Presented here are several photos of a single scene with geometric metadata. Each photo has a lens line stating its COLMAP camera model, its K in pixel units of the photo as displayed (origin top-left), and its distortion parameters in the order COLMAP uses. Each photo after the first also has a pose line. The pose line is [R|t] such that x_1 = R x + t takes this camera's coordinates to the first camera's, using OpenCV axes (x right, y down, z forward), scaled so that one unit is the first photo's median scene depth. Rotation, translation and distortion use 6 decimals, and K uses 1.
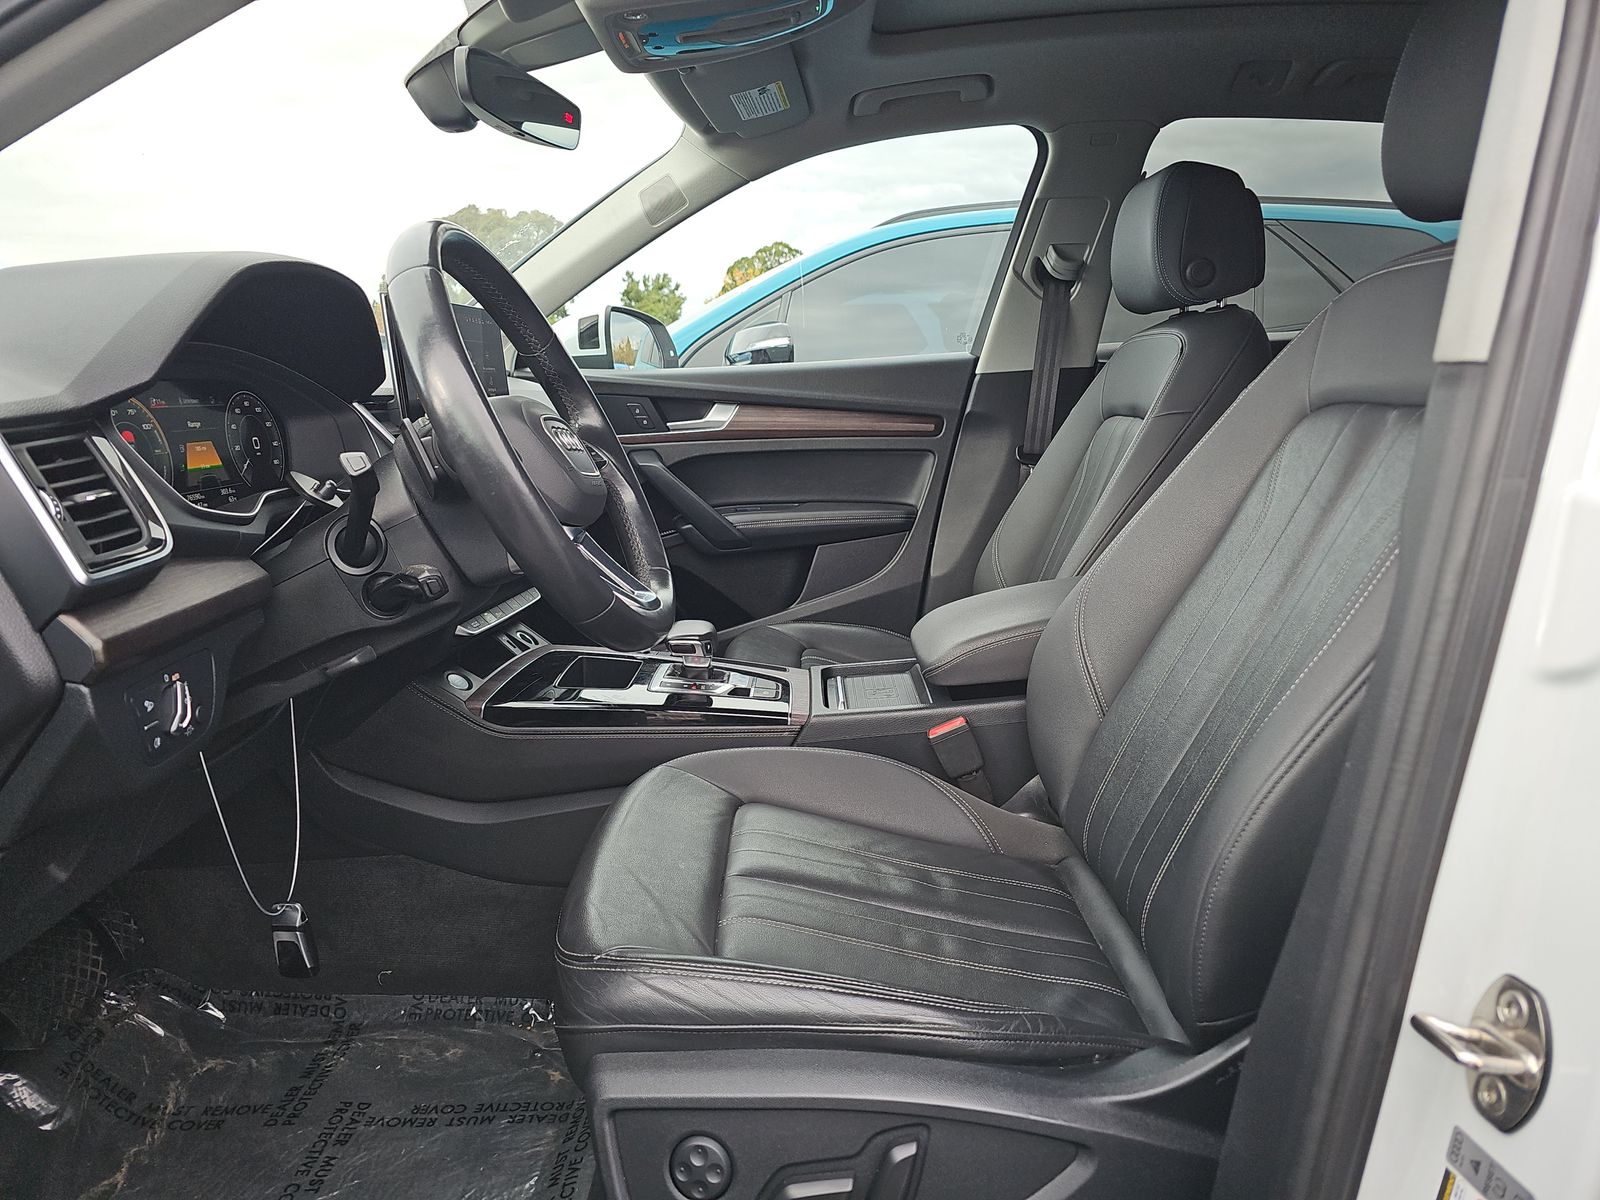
lens RADIAL K [[1065.5, 0, 788.9], [0, 1065.5, 601.0], [0, 0, 1]] dist [0.055361, -0.061711]
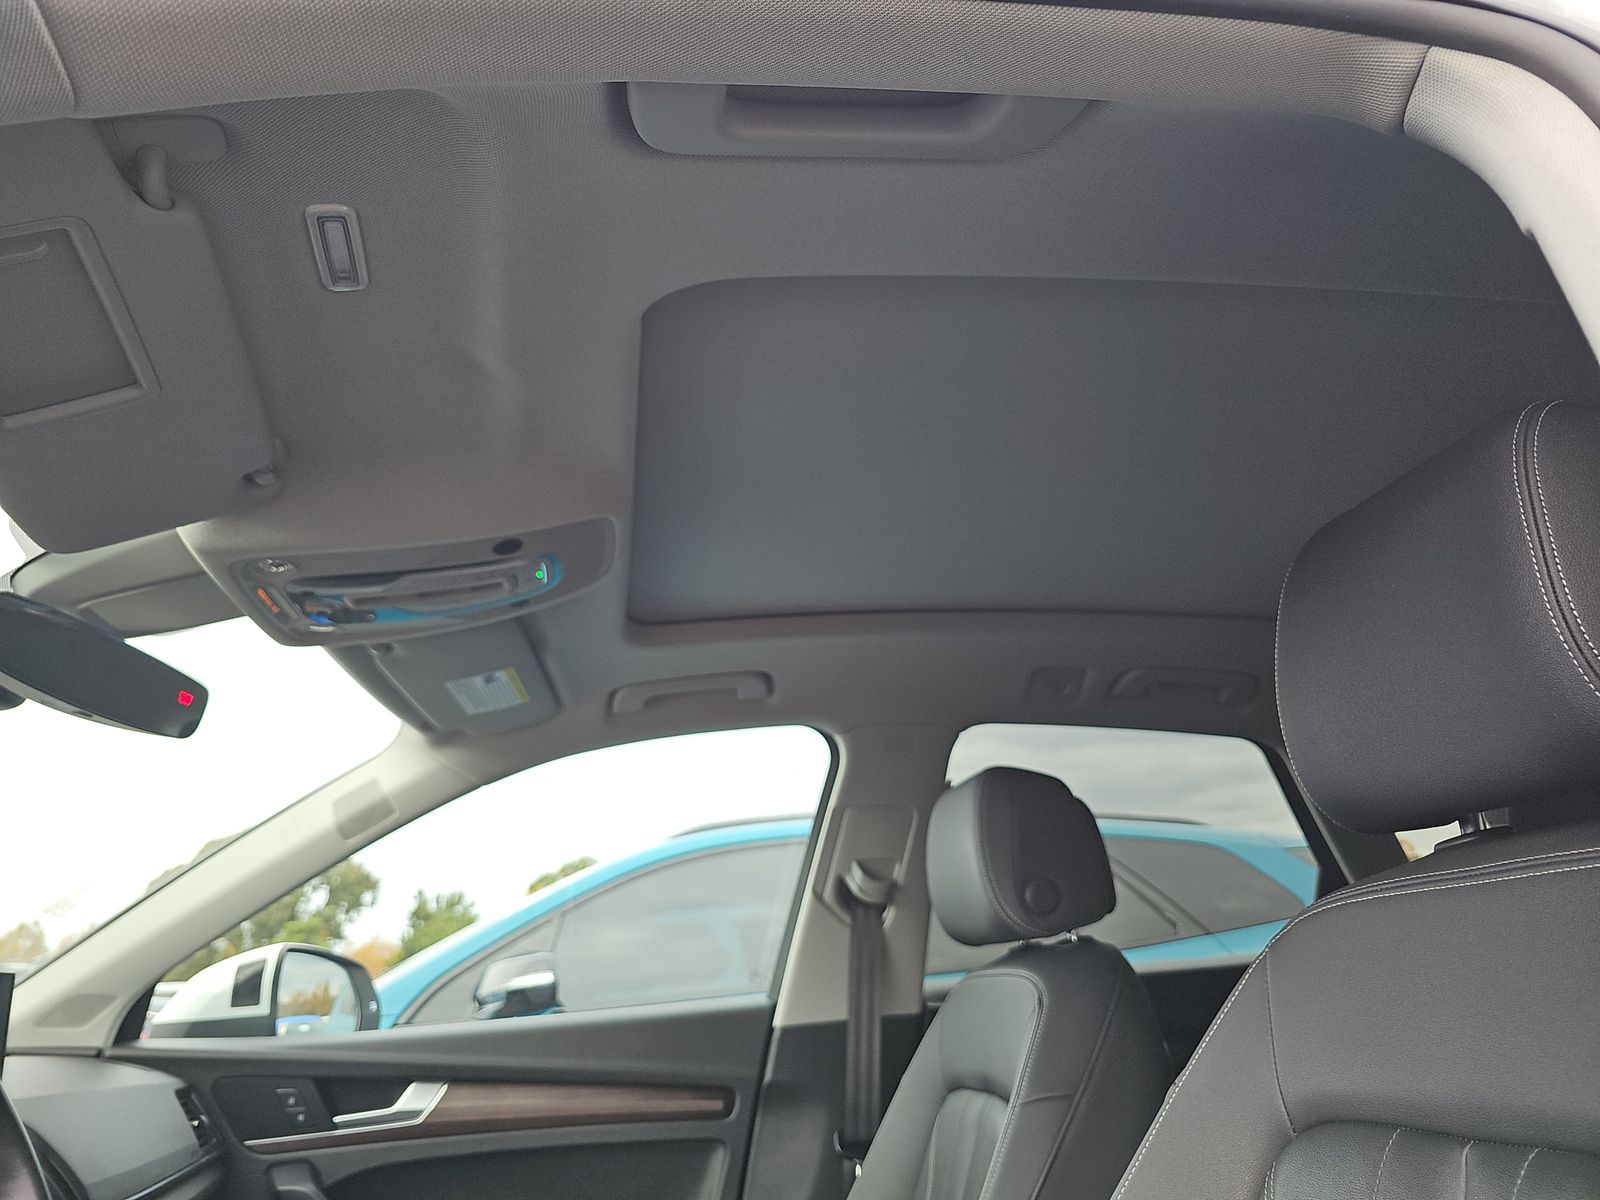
lens RADIAL K [[1065.5, 0, 788.9], [0, 1065.5, 601.0], [0, 0, 1]] dist [0.055361, -0.061711]
pose [[0.985922, 0.033093, 0.163897, 0.051784], [0.058627, 0.849571, -0.524206, -0.071738], [-0.156590, 0.526435, 0.835671, 0.210360]]
